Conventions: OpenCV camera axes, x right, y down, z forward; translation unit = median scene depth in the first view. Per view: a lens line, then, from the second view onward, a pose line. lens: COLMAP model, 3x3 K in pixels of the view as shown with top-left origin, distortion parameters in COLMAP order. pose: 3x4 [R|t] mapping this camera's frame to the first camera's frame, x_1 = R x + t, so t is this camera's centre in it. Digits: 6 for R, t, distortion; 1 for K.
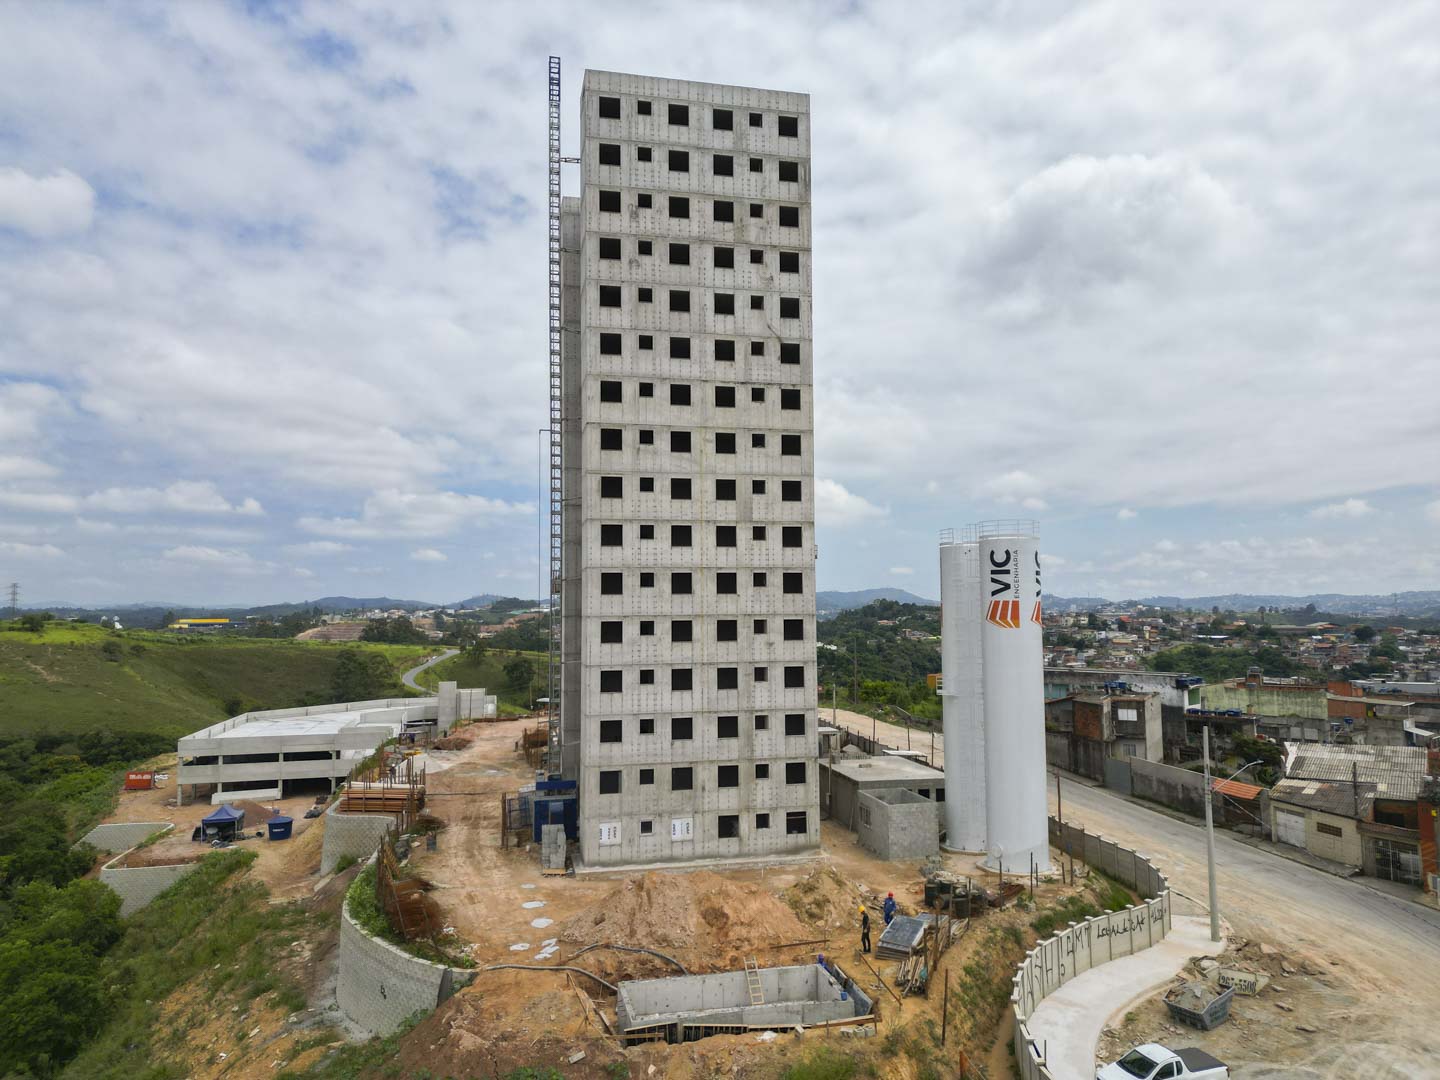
lens RADIAL K [[1007.5, 0, 725.8], [0, 1007.5, 542.9], [0, 0, 1]] dist [0.065962, -0.044649]
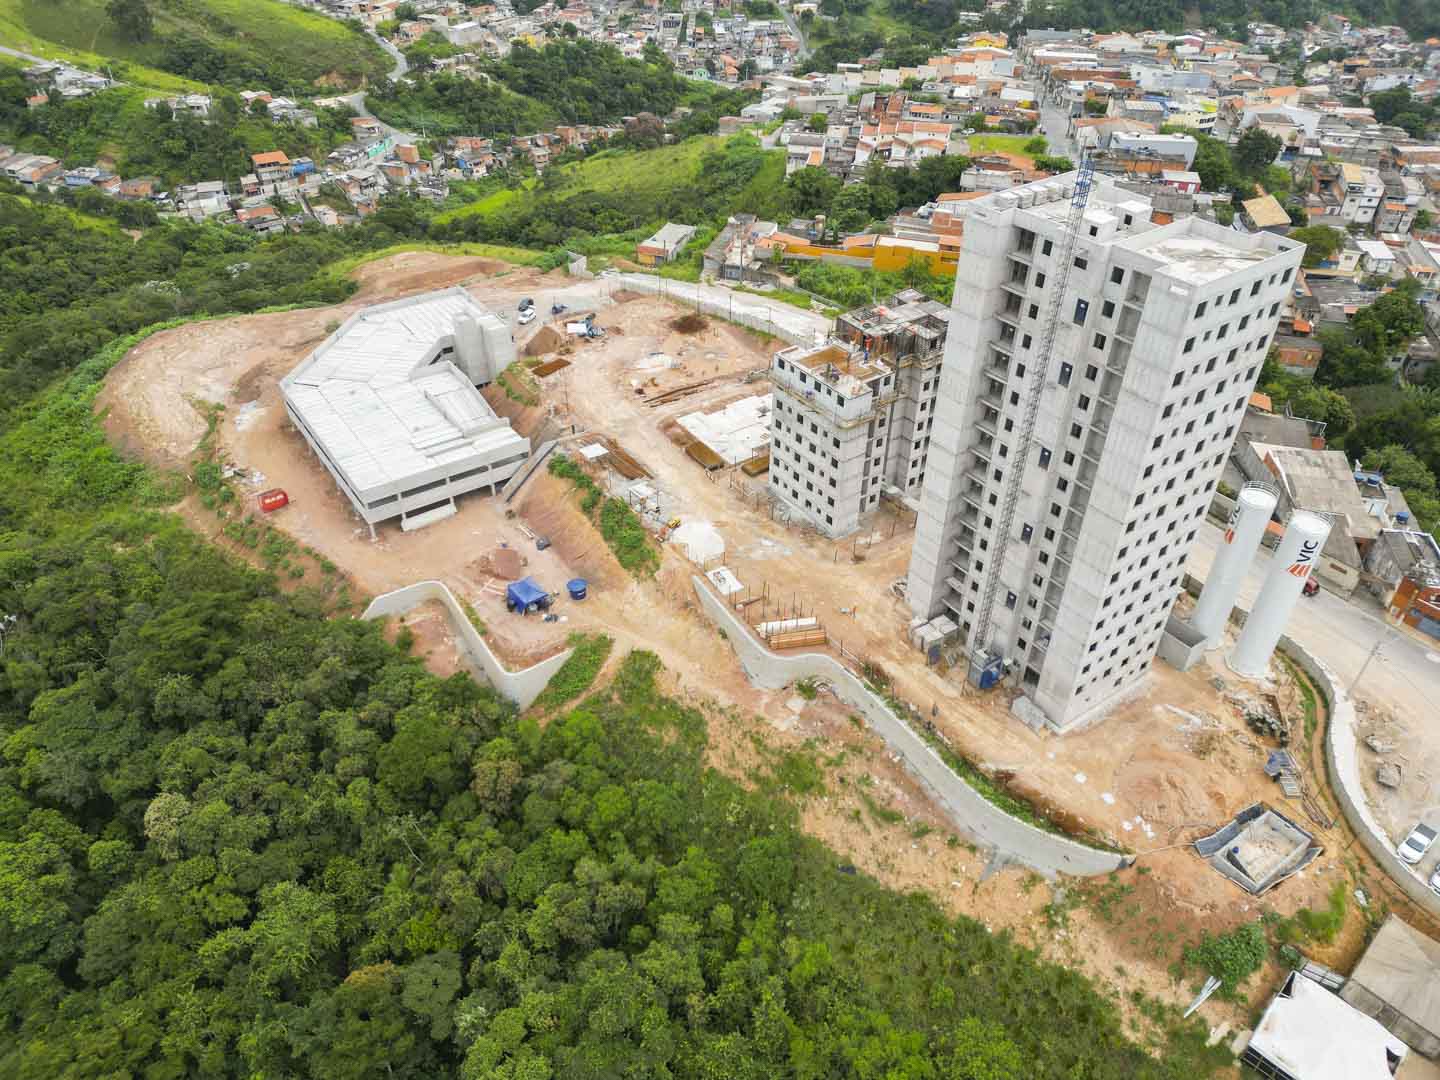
lens RADIAL K [[1007.5, 0, 728.2], [0, 1007.5, 539.9], [0, 0, 1]] dist [0.065962, -0.044649]
pose [[0.923290, -0.215566, 0.317911, -1.097138], [-0.047511, 0.757220, 0.651430, -0.994833], [-0.381155, -0.616563, 0.688892, 0.189295]]
